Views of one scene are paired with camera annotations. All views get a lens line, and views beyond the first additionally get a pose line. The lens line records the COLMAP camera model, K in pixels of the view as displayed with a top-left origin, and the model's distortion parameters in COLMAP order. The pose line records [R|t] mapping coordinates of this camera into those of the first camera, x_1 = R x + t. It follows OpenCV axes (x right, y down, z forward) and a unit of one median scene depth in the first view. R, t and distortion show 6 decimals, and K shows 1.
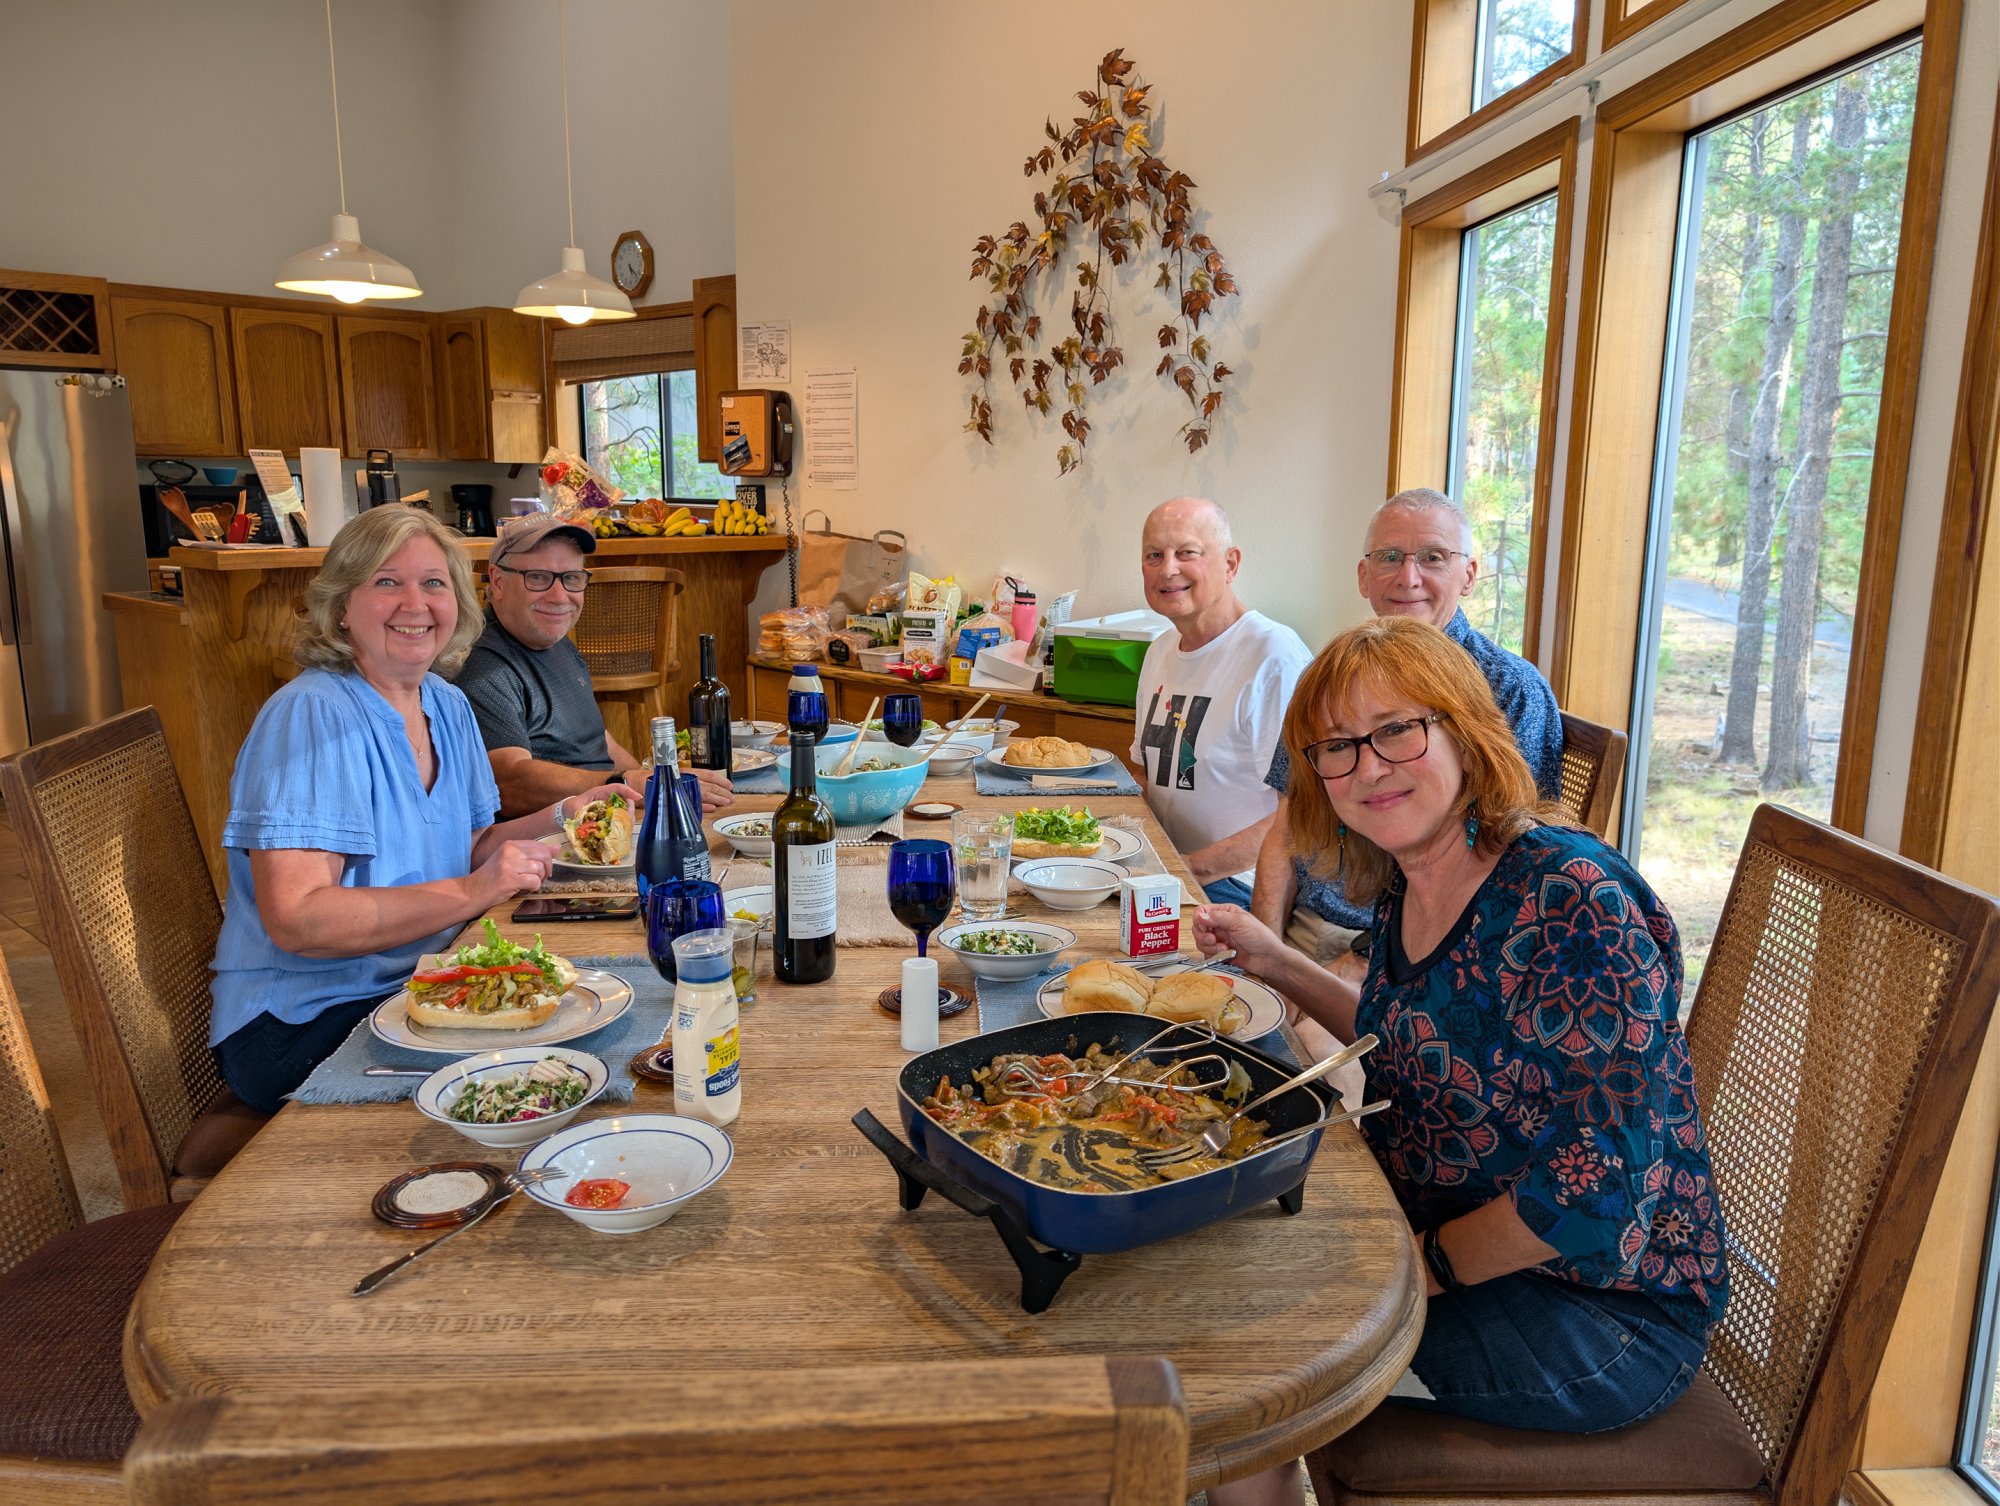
lens RADIAL K [[1381.2, 0, 1011.4], [0, 1381.2, 782.0], [0, 0, 1]] dist [0.053250, -0.082128]
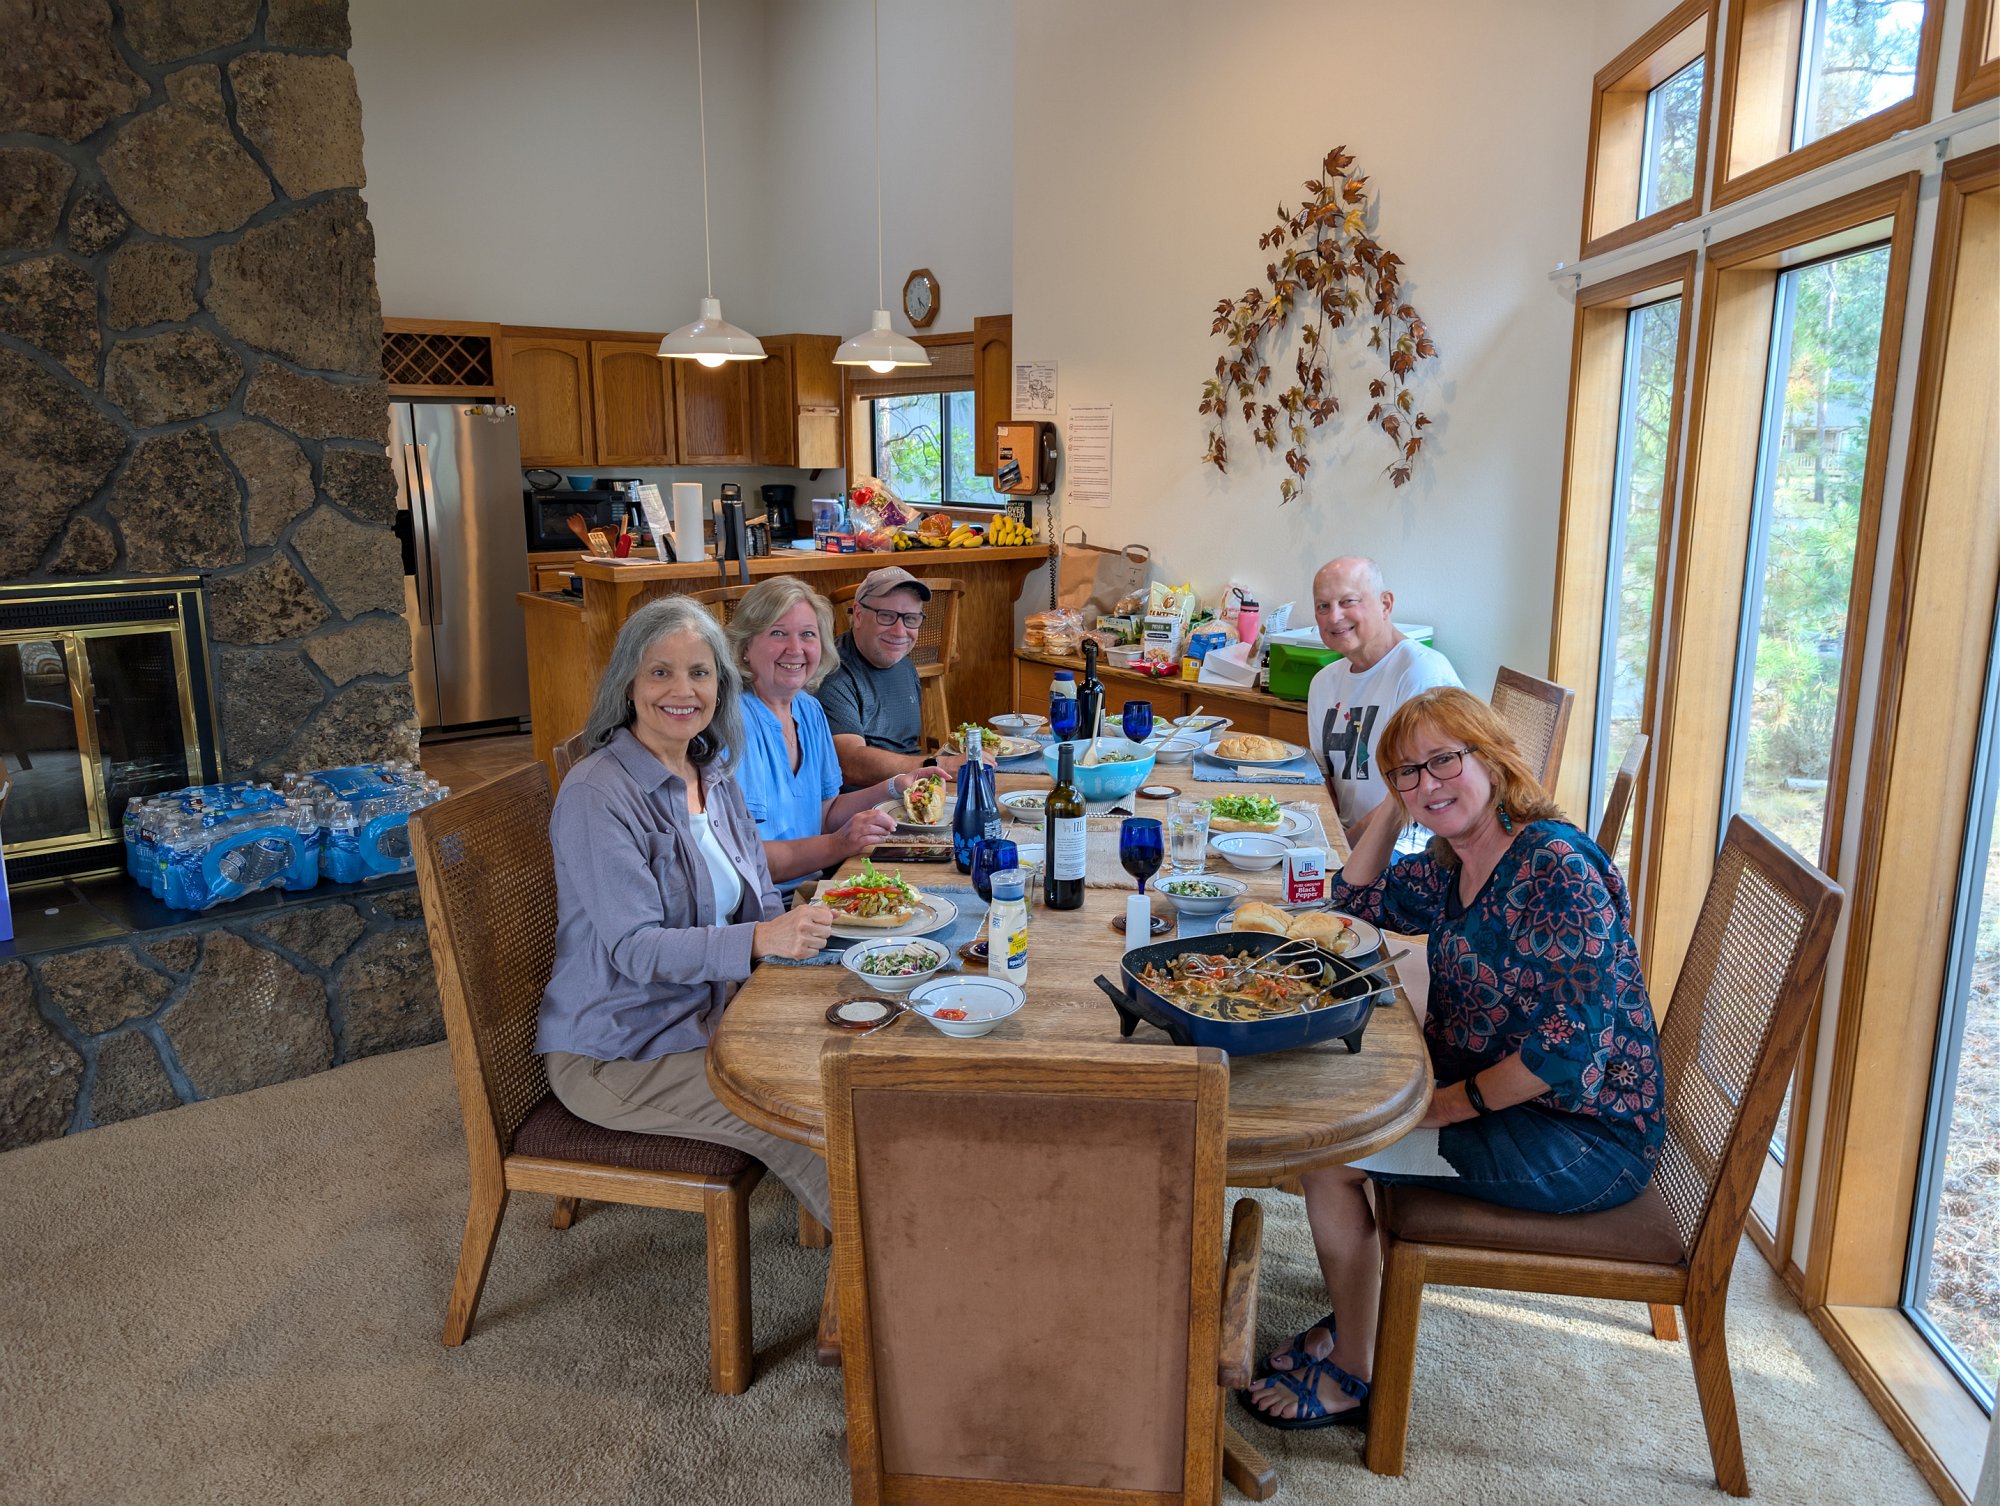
lens RADIAL K [[1381.2, 0, 1011.4], [0, 1381.2, 782.0], [0, 0, 1]] dist [0.053250, -0.082128]
pose [[0.983998, 0.030060, -0.175628, 0.024342], [-0.024967, 0.999203, 0.031138, -0.017537], [0.176424, -0.026255, 0.983964, -0.217702]]
